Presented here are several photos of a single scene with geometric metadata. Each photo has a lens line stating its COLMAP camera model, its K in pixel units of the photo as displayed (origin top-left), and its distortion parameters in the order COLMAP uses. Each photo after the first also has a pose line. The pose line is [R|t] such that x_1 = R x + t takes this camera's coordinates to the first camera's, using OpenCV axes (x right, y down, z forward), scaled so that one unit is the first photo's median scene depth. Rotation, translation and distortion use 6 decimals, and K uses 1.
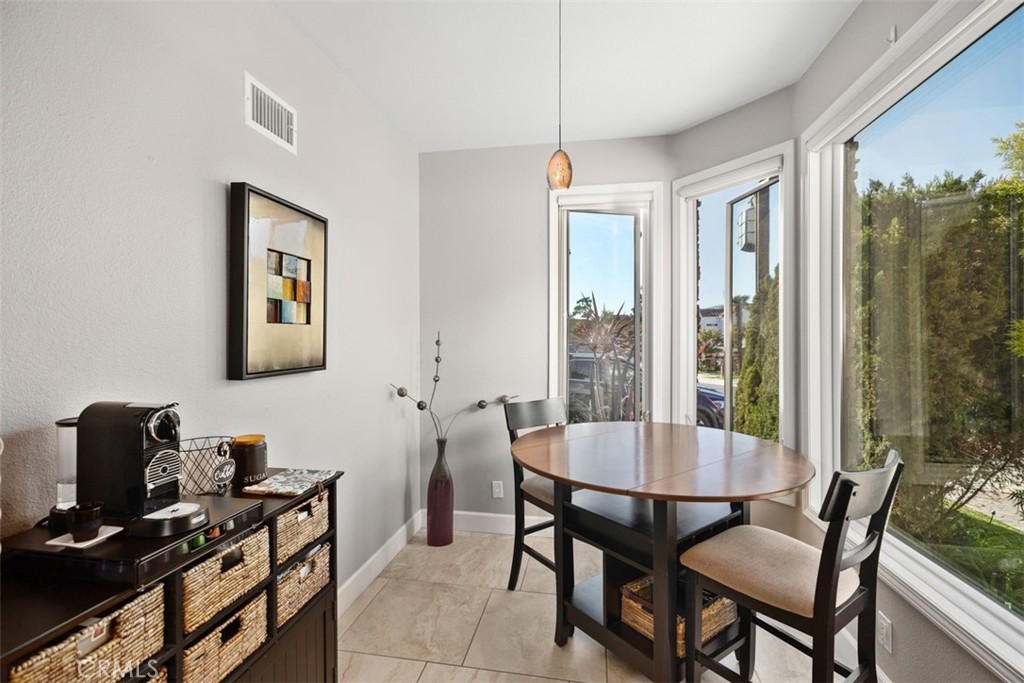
lens RADIAL K [[459.7, 0, 506.3], [0, 459.7, 339.0], [0, 0, 1]] dist [0.000698, -0.000174]
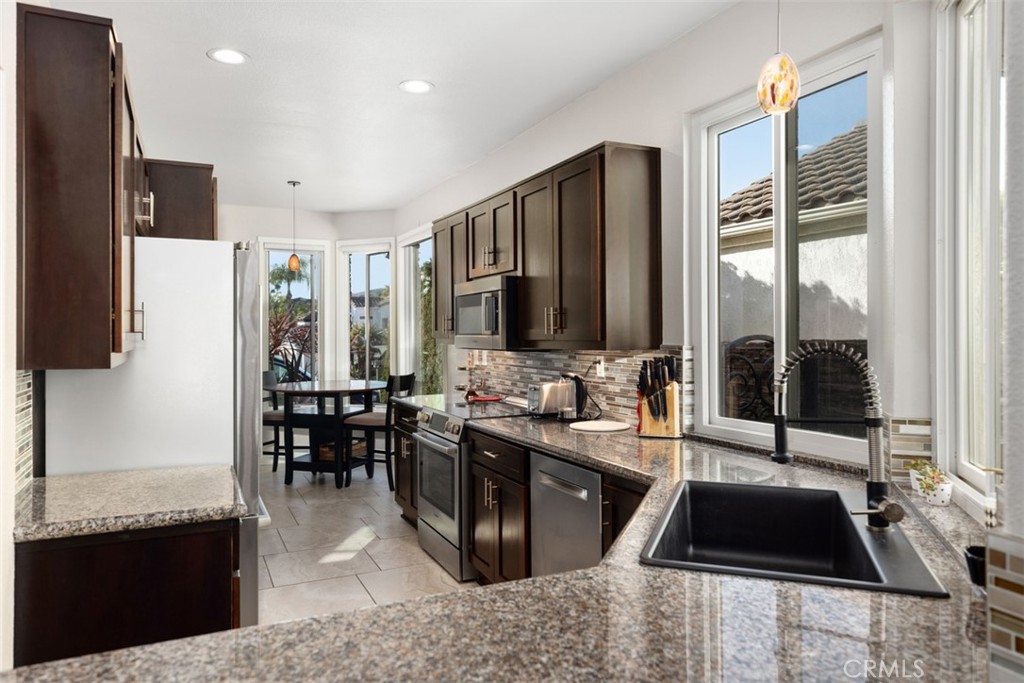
lens RADIAL K [[688.8, 0, 487.2], [0, 688.8, 334.6], [0, 0, 1]] dist [0.018213, 0.001138]
pose [[0.828862, -0.001850, 0.559449, -0.777450], [0.002246, 0.999997, -0.000021, -0.002346], [-0.559448, 0.001274, 0.828865, -1.843985]]
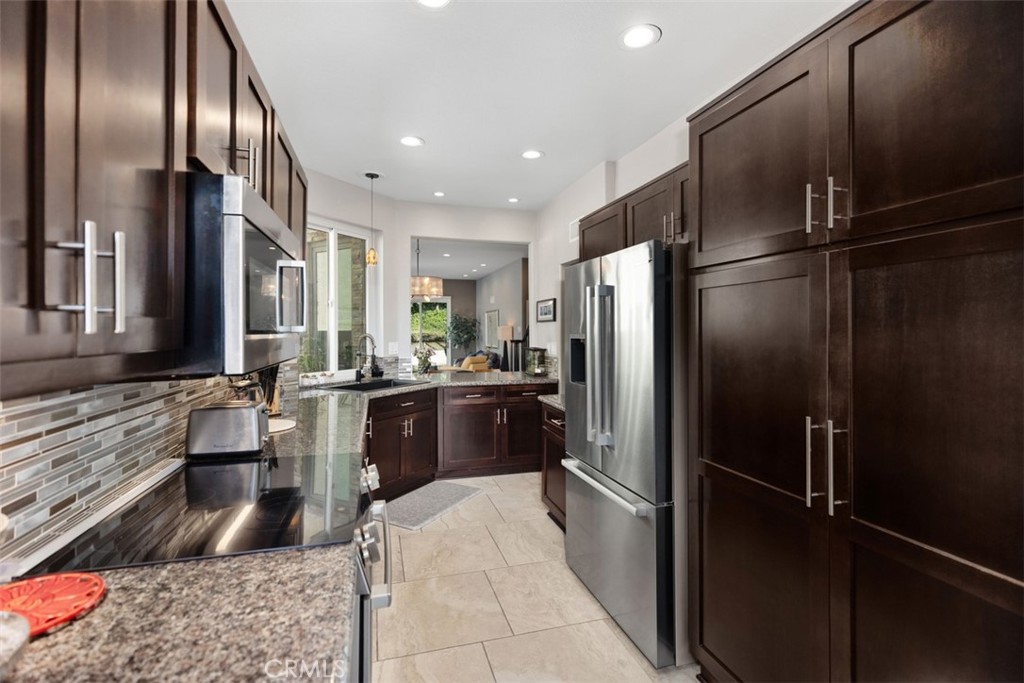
lens RADIAL K [[465.1, 0, 510.1], [0, 465.1, 328.5], [0, 0, 1]] dist [0.000597, -0.000591]
pose [[-0.892148, 0.003567, -0.451729, 0.220673], [0.004577, 0.999989, -0.001143, -0.005695], [0.451720, -0.003087, -0.892155, 0.330936]]
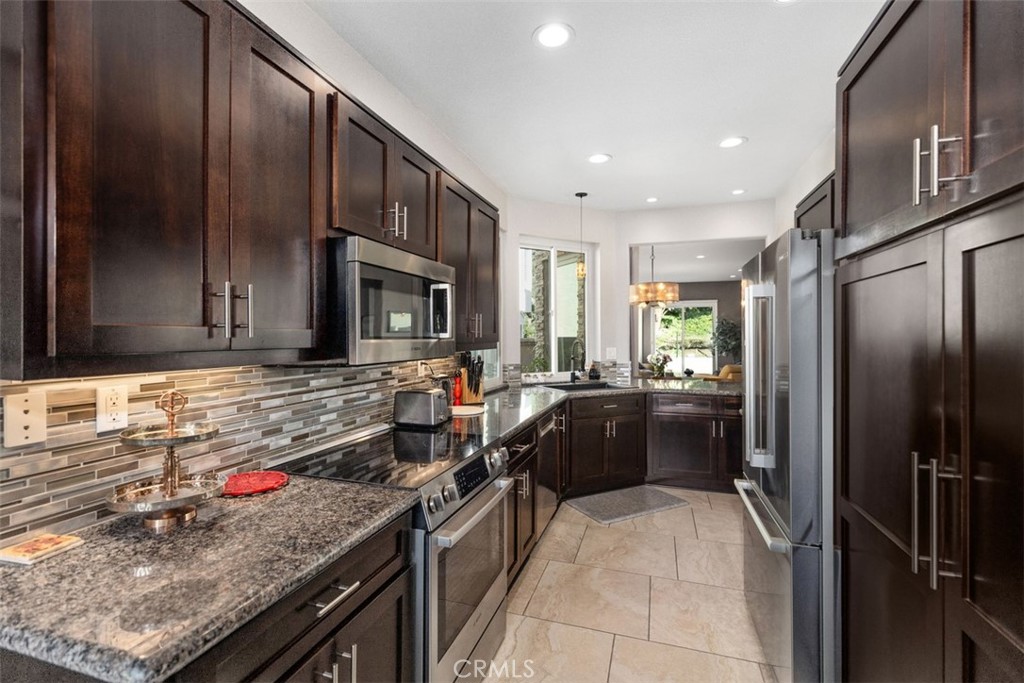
lens RADIAL K [[459.7, 0, 506.3], [0, 459.7, 339.0], [0, 0, 1]] dist [0.000698, -0.000174]
pose [[-0.990981, 0.005299, 0.133897, -0.044008], [0.006046, 0.999968, 0.005176, -0.004223], [-0.133866, 0.005939, -0.990982, 0.448834]]
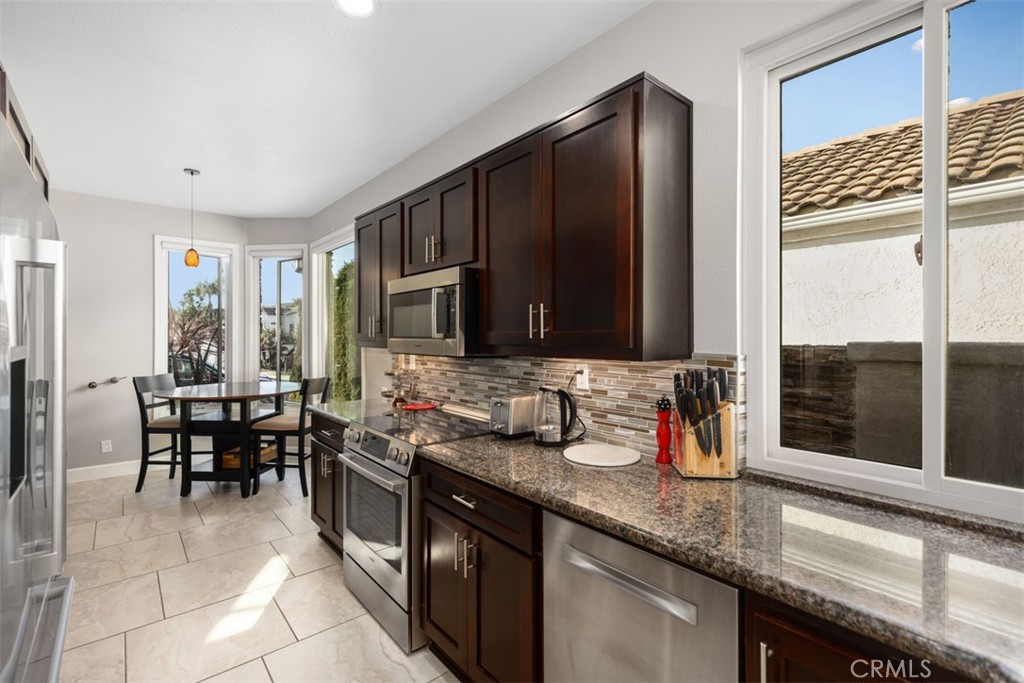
lens RADIAL K [[459.7, 0, 506.3], [0, 459.7, 339.0], [0, 0, 1]] dist [0.000698, -0.000174]
pose [[0.634371, 0.000685, 0.773028, -0.461936], [-0.004667, 0.999985, 0.002945, -0.004009], [-0.773015, -0.005476, 0.634364, -1.129043]]
